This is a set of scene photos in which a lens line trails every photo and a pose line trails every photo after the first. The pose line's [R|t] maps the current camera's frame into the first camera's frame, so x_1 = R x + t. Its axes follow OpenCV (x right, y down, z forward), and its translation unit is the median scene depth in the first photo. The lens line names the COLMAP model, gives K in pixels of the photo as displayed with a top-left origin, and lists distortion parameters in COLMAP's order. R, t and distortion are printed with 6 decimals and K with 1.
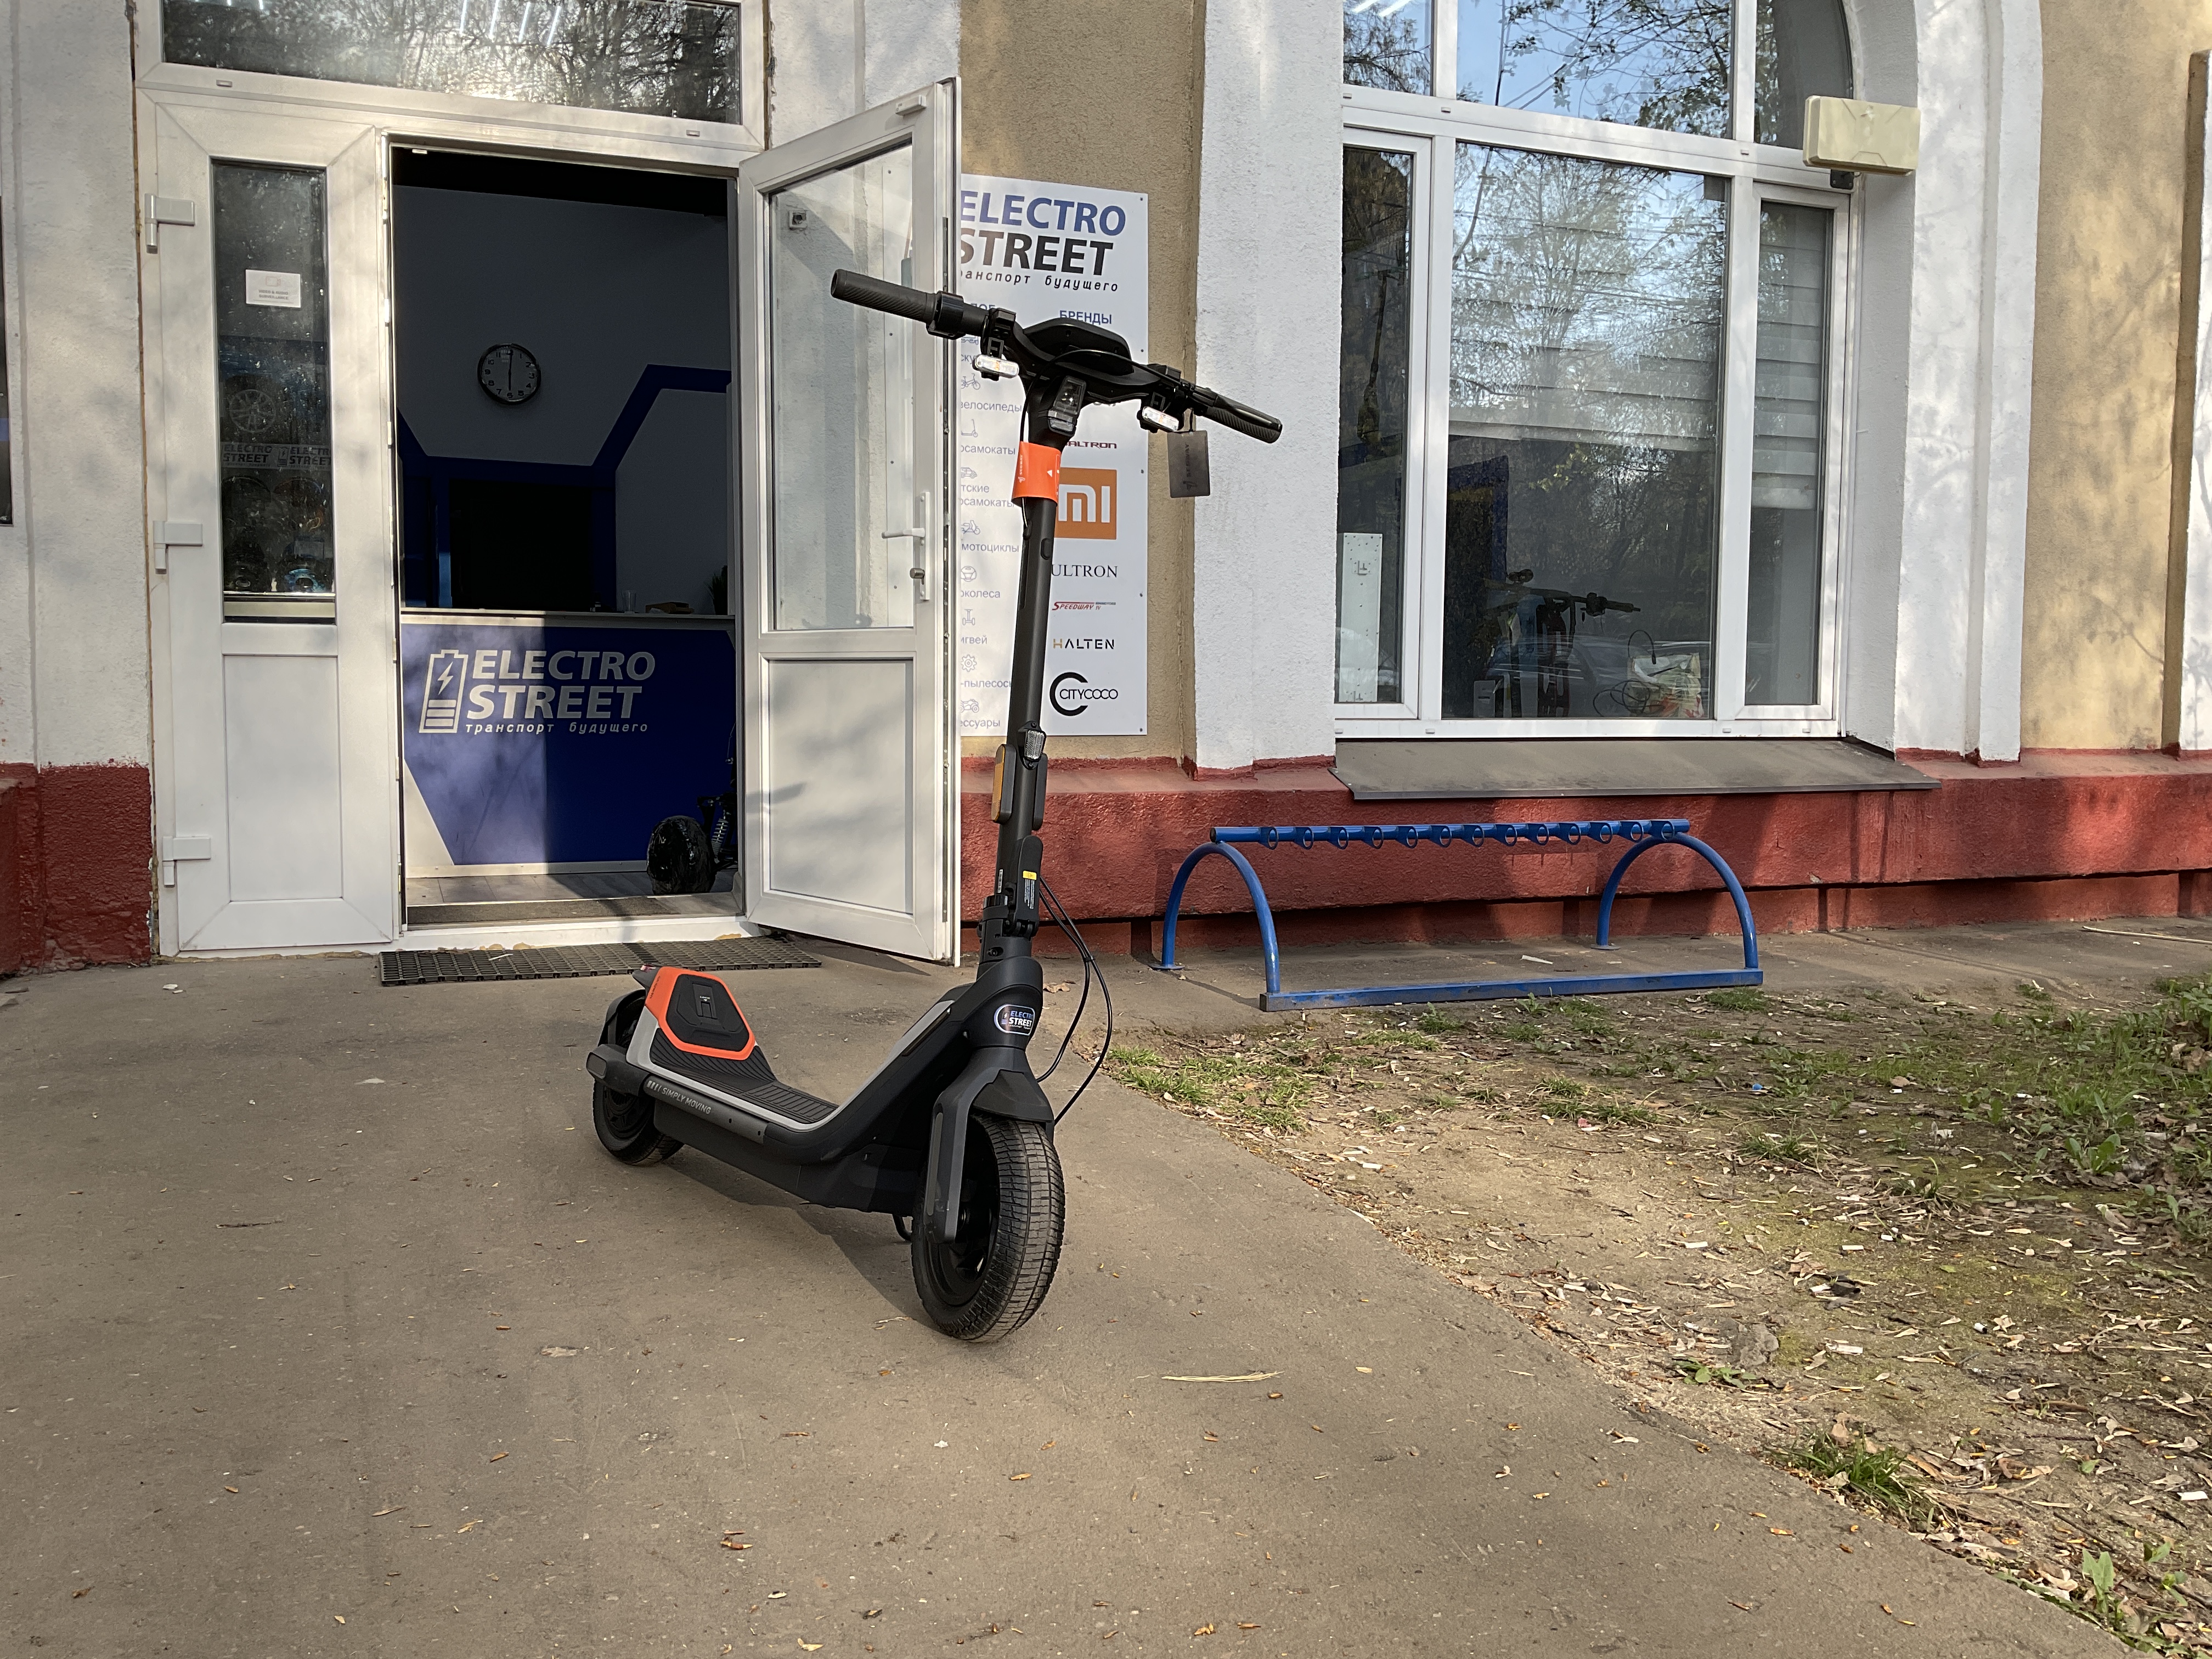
lens RADIAL K [[1831.9, 0, 1106.0], [0, 1831.9, 829.5], [0, 0, 1]] dist [0.113321, -0.248520]
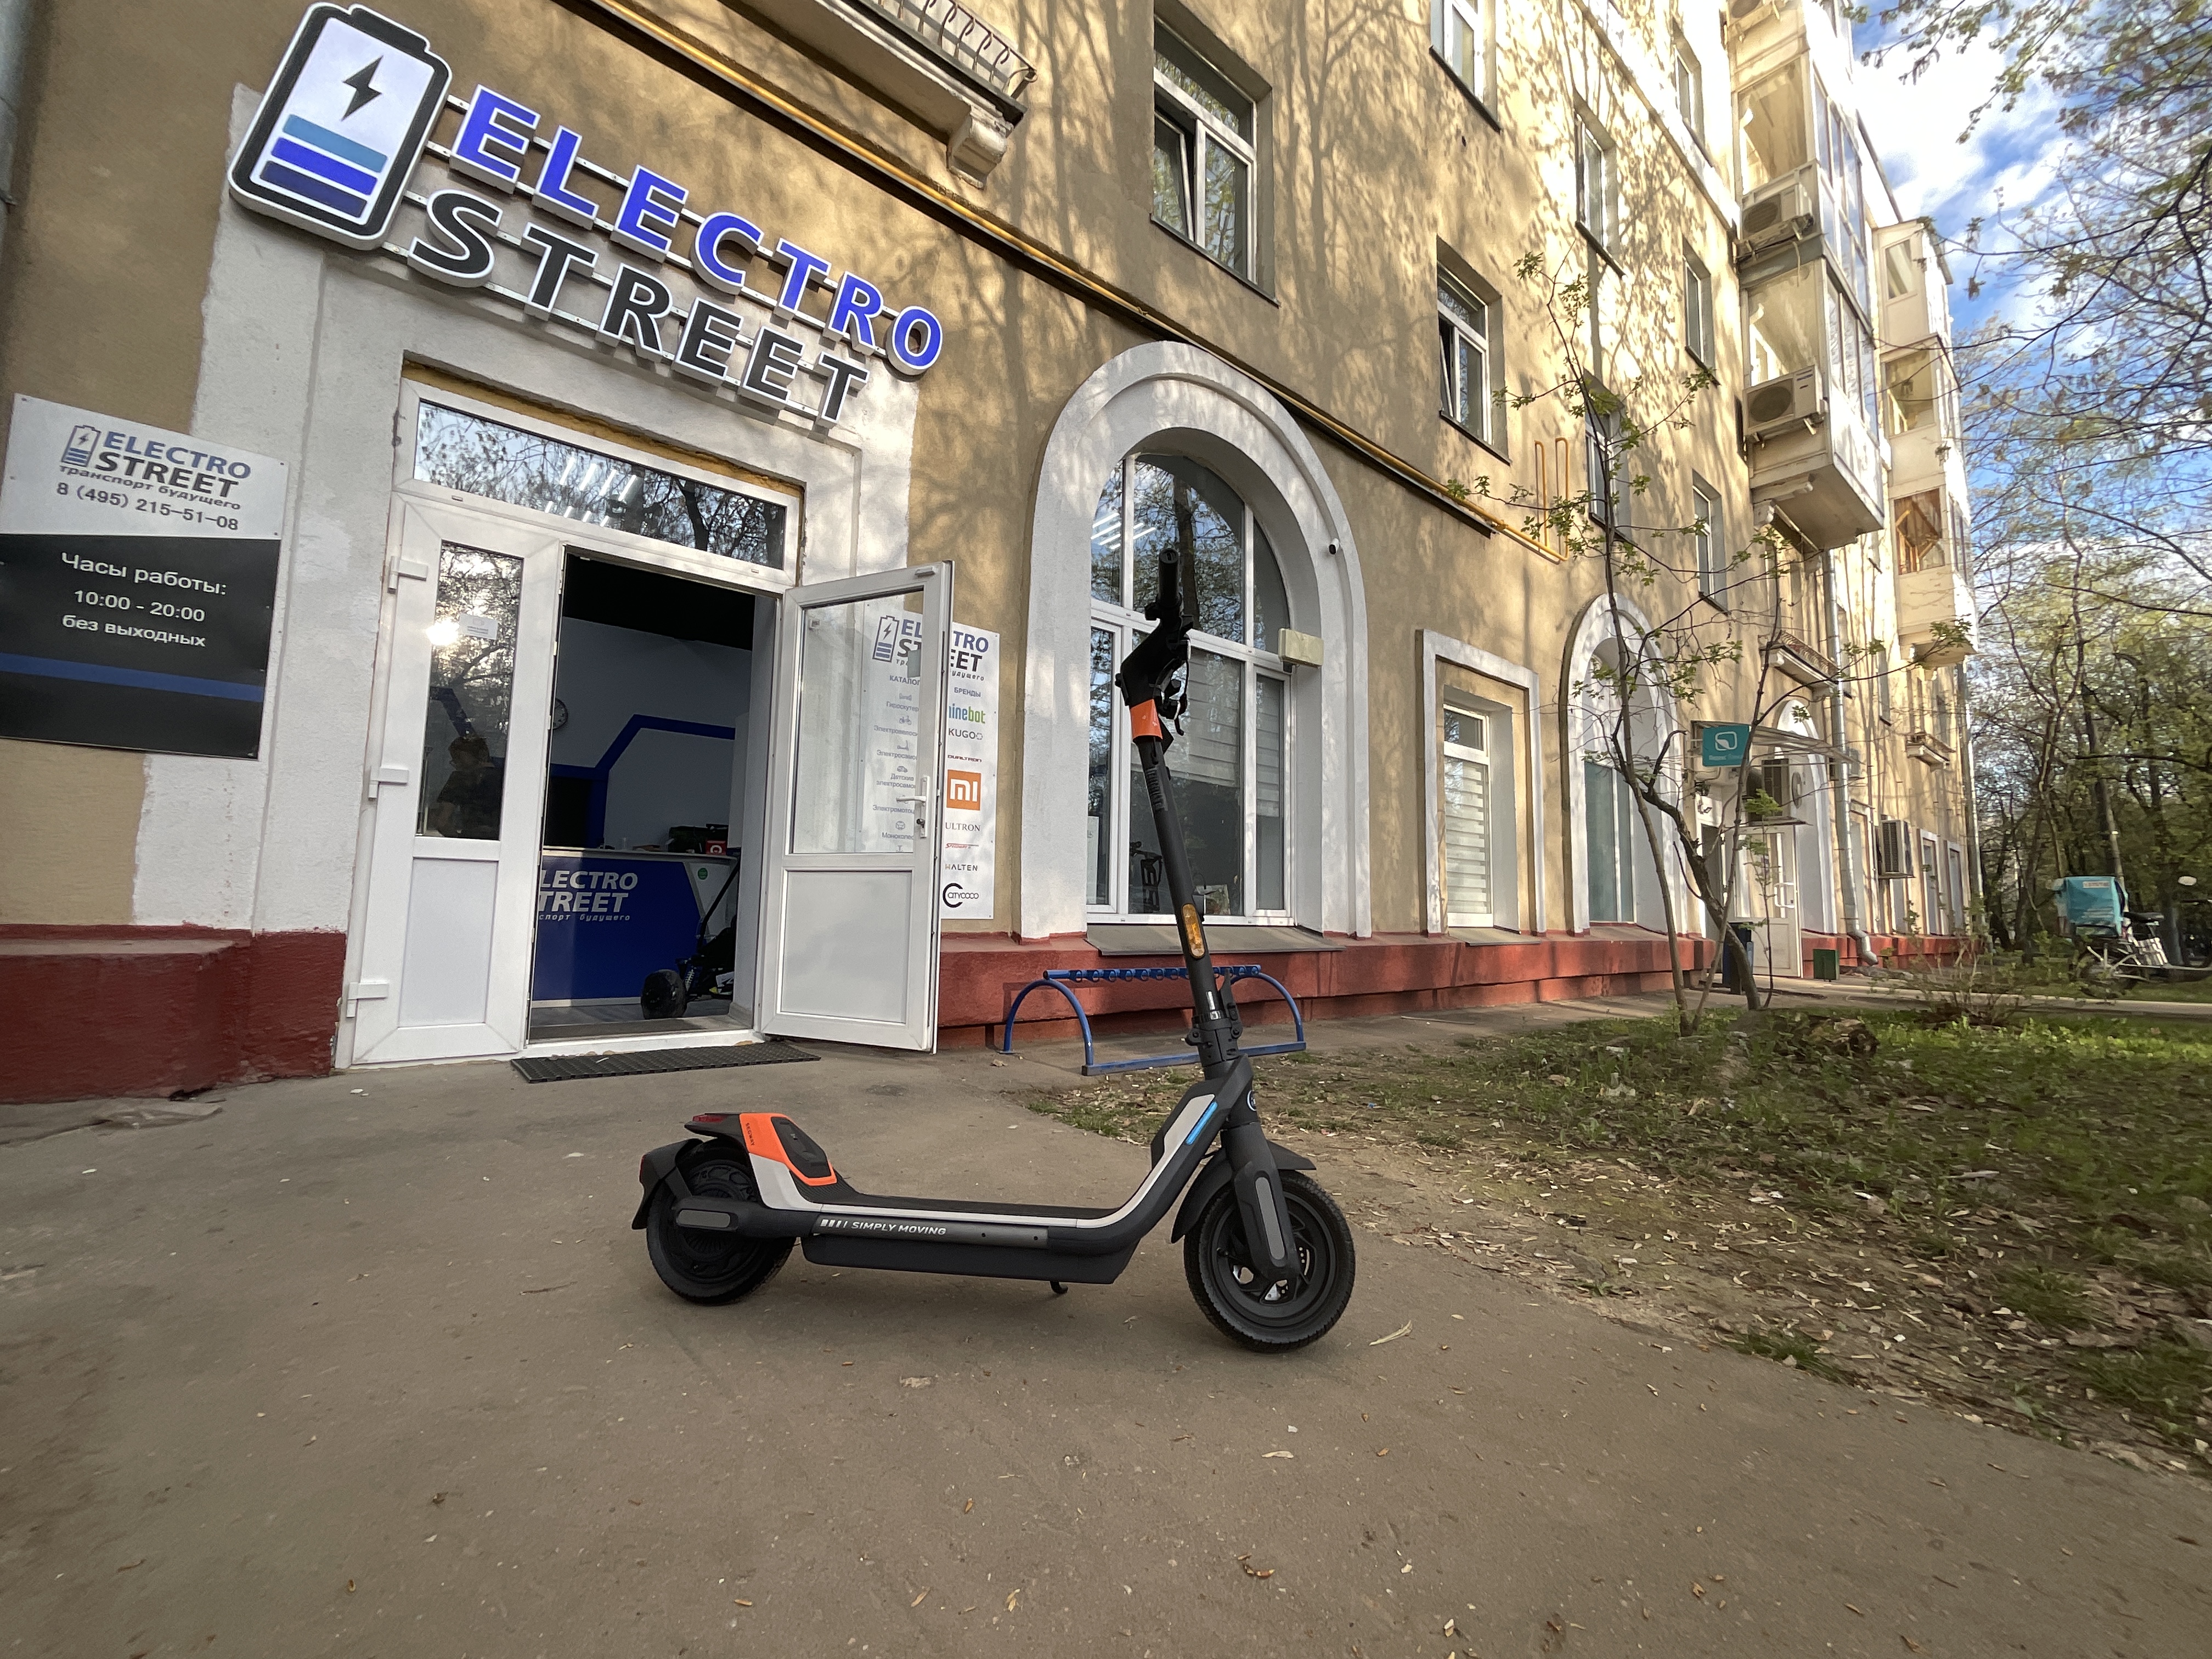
lens RADIAL K [[897.4, 0, 1106.0], [0, 897.4, 829.5], [0, 0, 1]] dist [-0.006368, -0.000068]
pose [[0.950198, 0.039256, 0.309165, -0.151712], [0.011910, 0.986736, -0.161895, 0.005198], [-0.311419, 0.157515, 0.937127, 0.136193]]
